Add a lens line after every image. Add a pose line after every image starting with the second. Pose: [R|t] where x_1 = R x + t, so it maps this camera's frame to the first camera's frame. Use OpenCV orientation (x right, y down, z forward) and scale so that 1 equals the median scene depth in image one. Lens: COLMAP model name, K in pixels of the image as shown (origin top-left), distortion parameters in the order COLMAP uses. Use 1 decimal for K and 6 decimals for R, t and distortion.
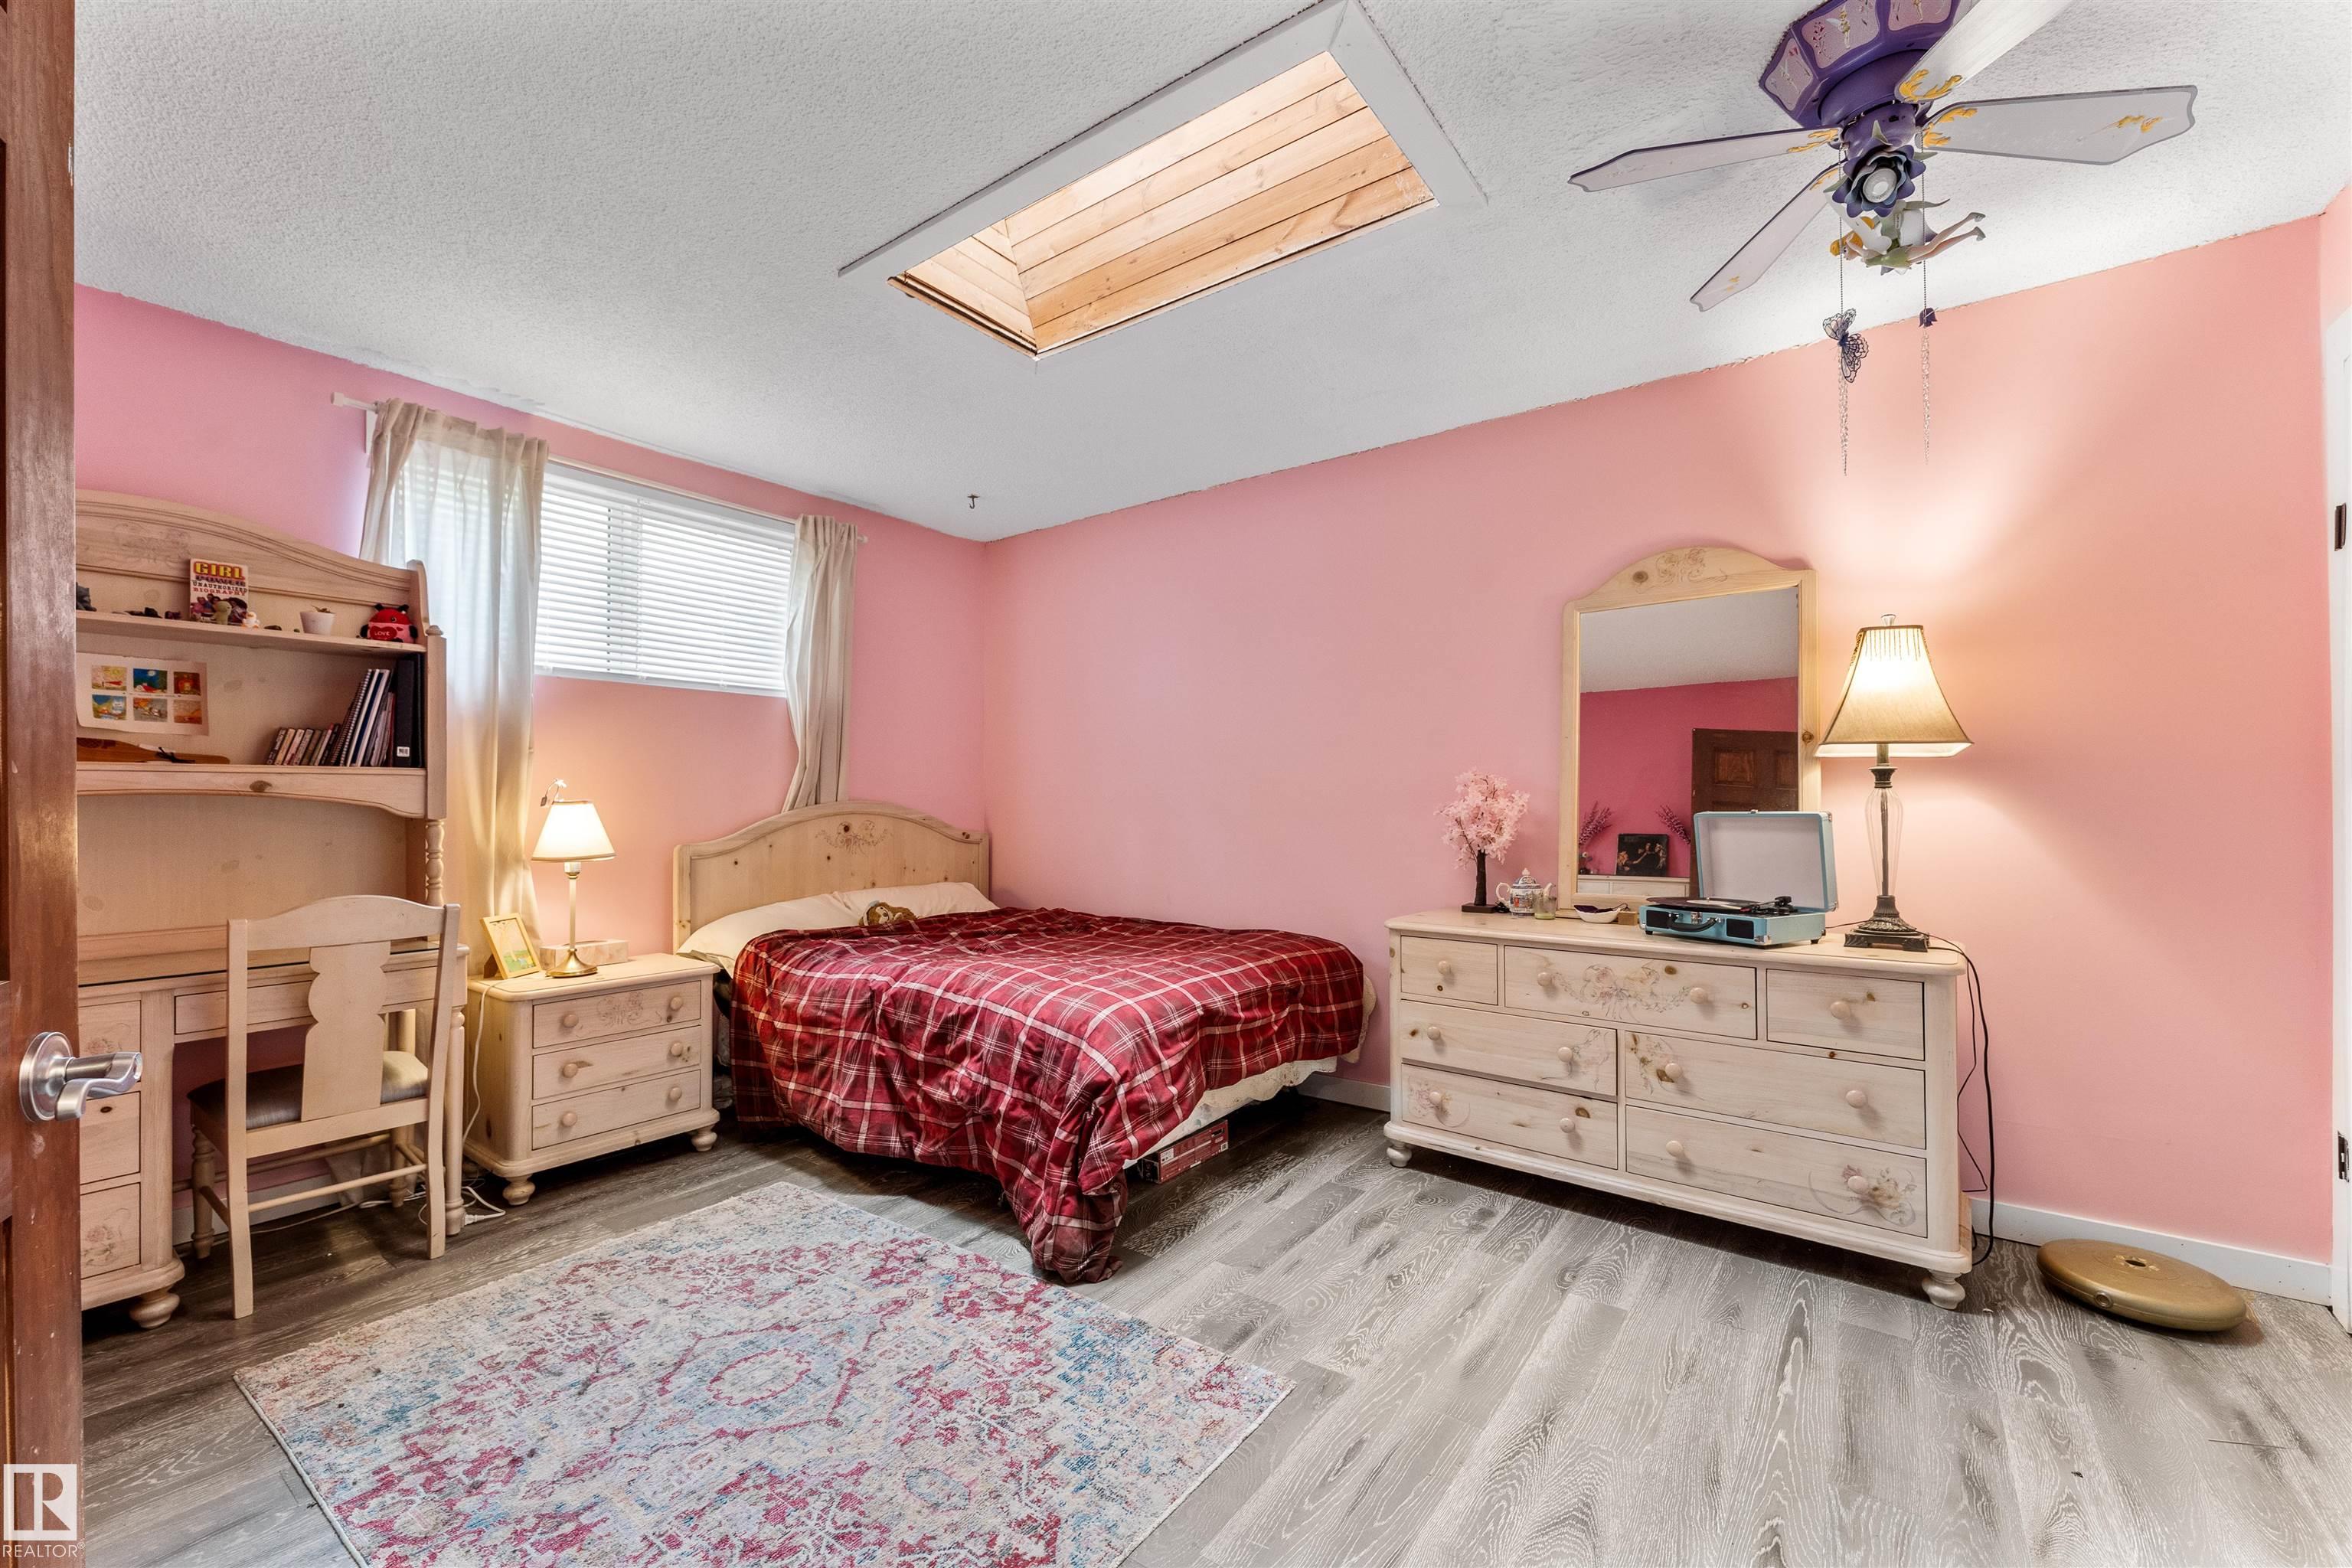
lens RADIAL K [[949.9, 0, 1172.1], [0, 949.9, 793.9], [0, 0, 1]] dist [0.002166, 0.000051]
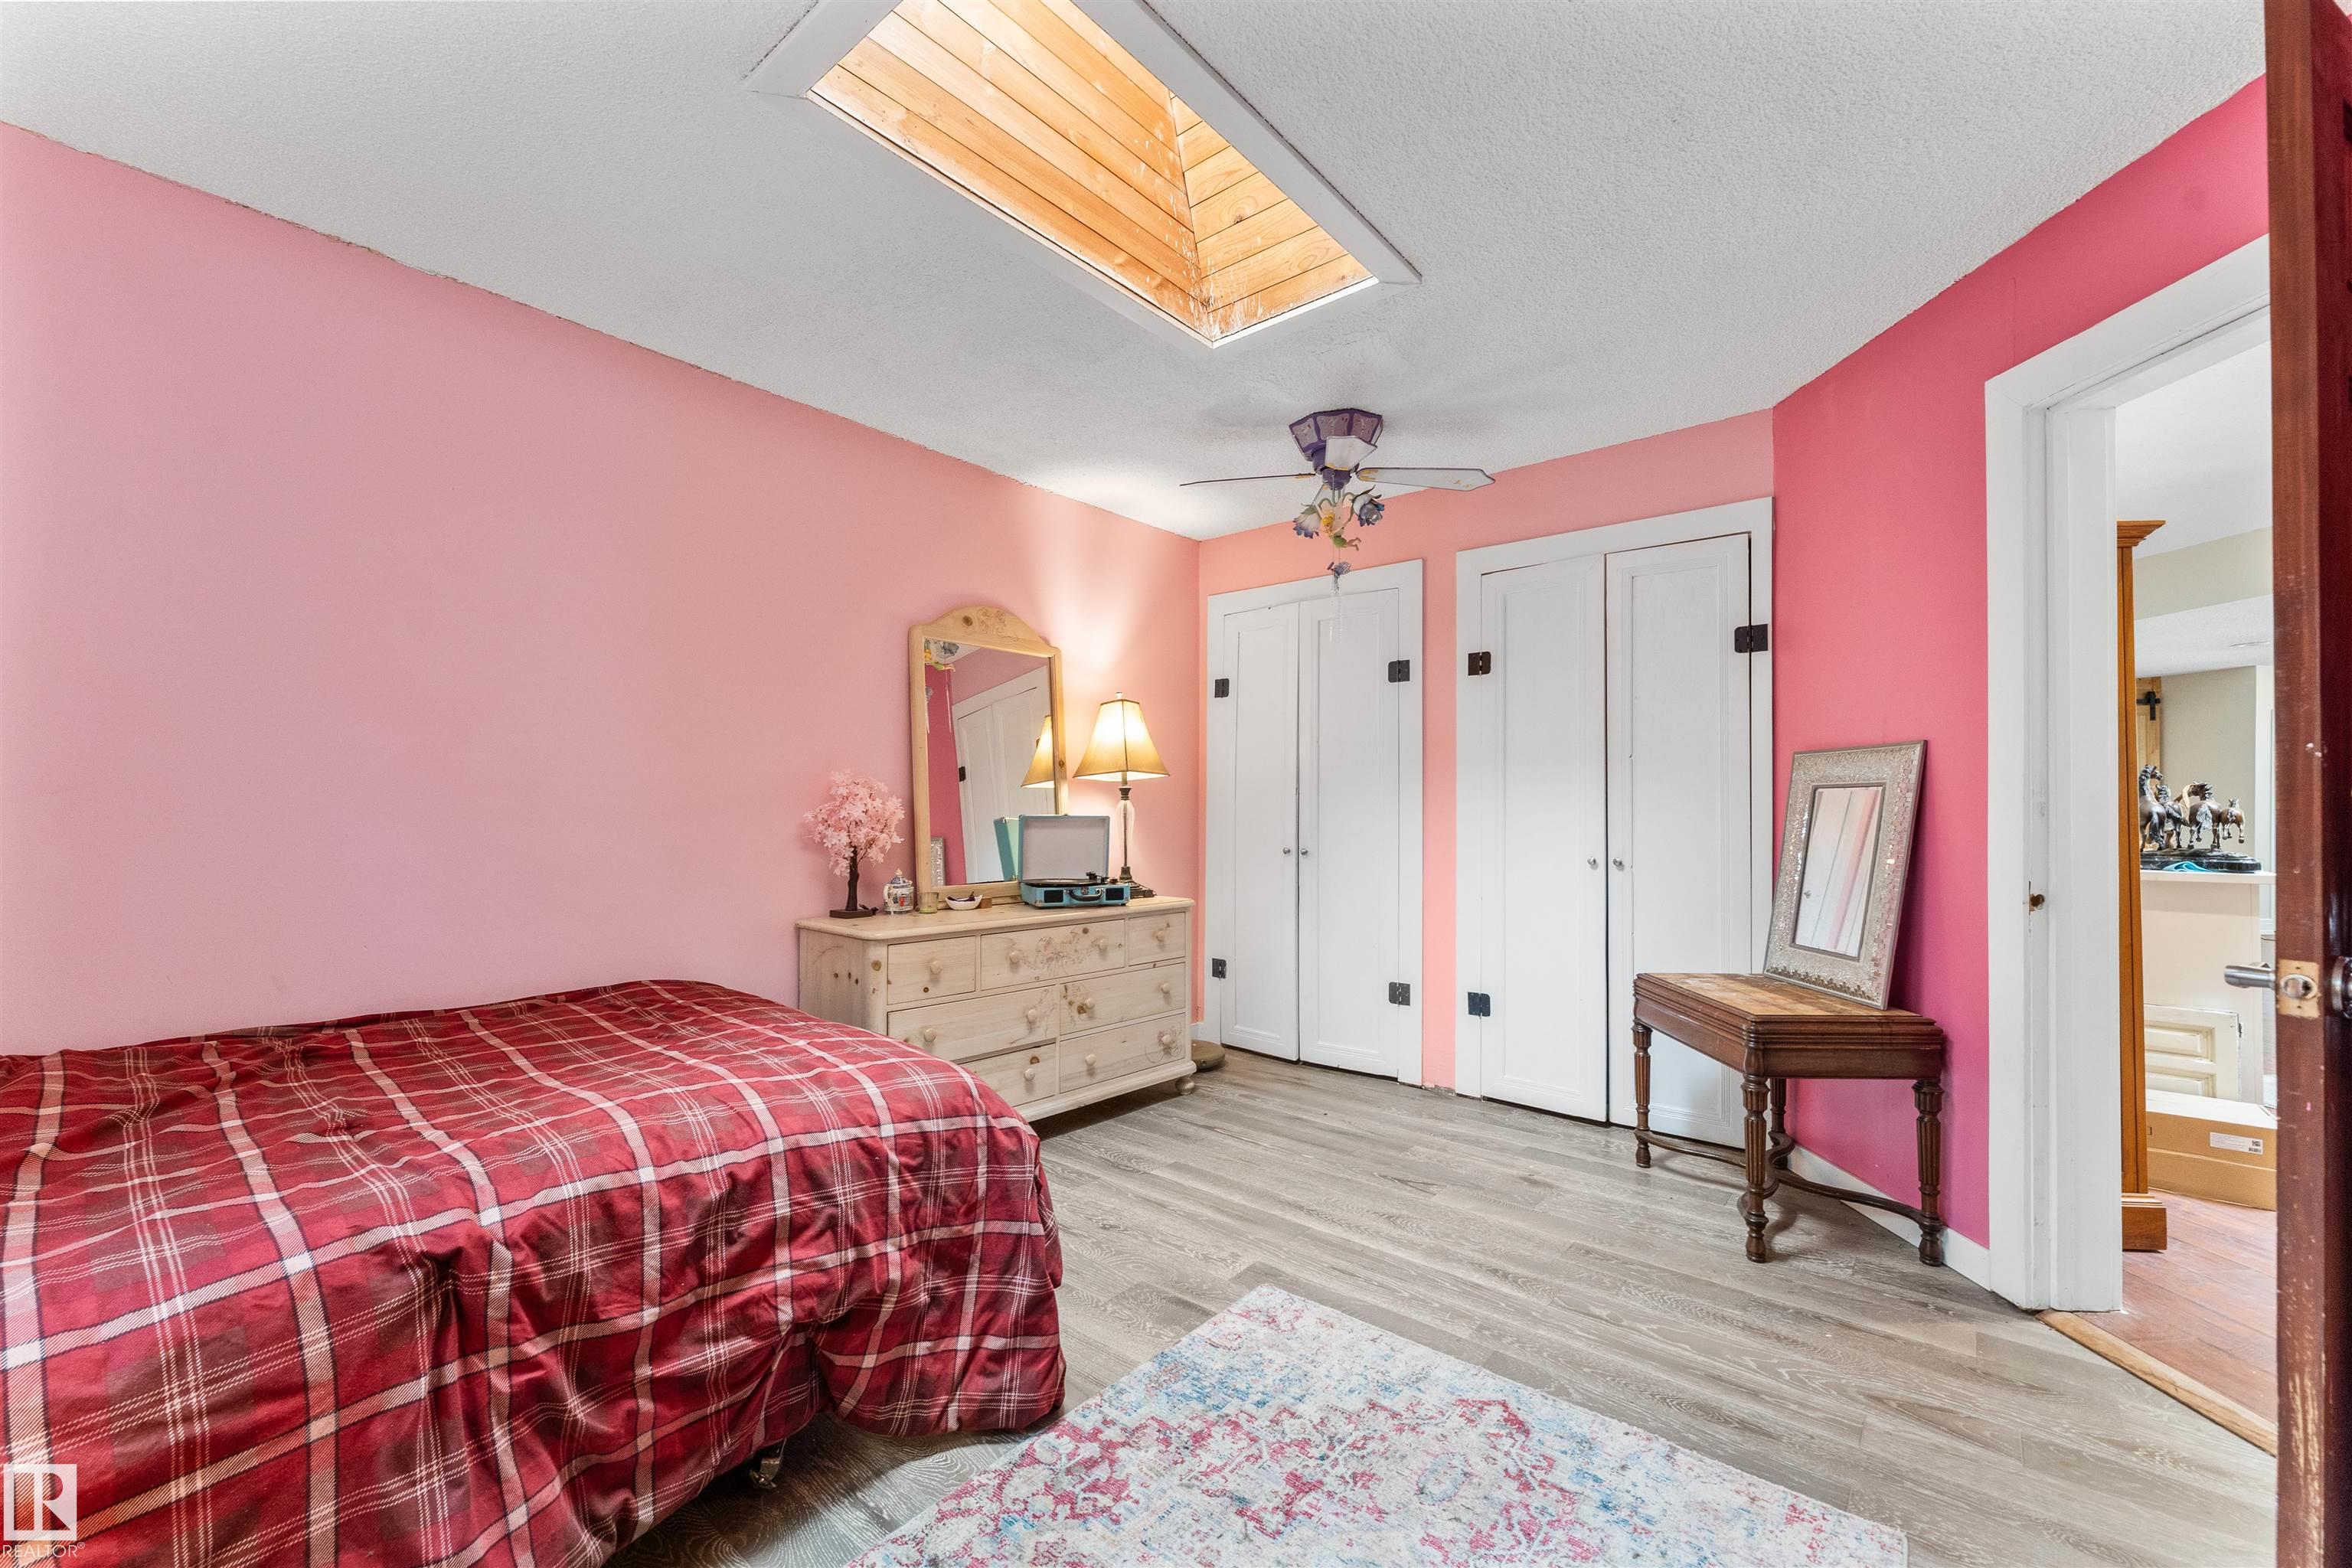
lens RADIAL K [[941.9, 0, 1181.5], [0, 941.9, 794.6], [0, 0, 1]] dist [-0.001489, -0.000241]
pose [[0.061140, 0.024454, 0.997830, -0.762489], [-0.014506, 0.999616, -0.023609, 0.019087], [-0.998024, -0.013031, 0.061471, 0.730161]]
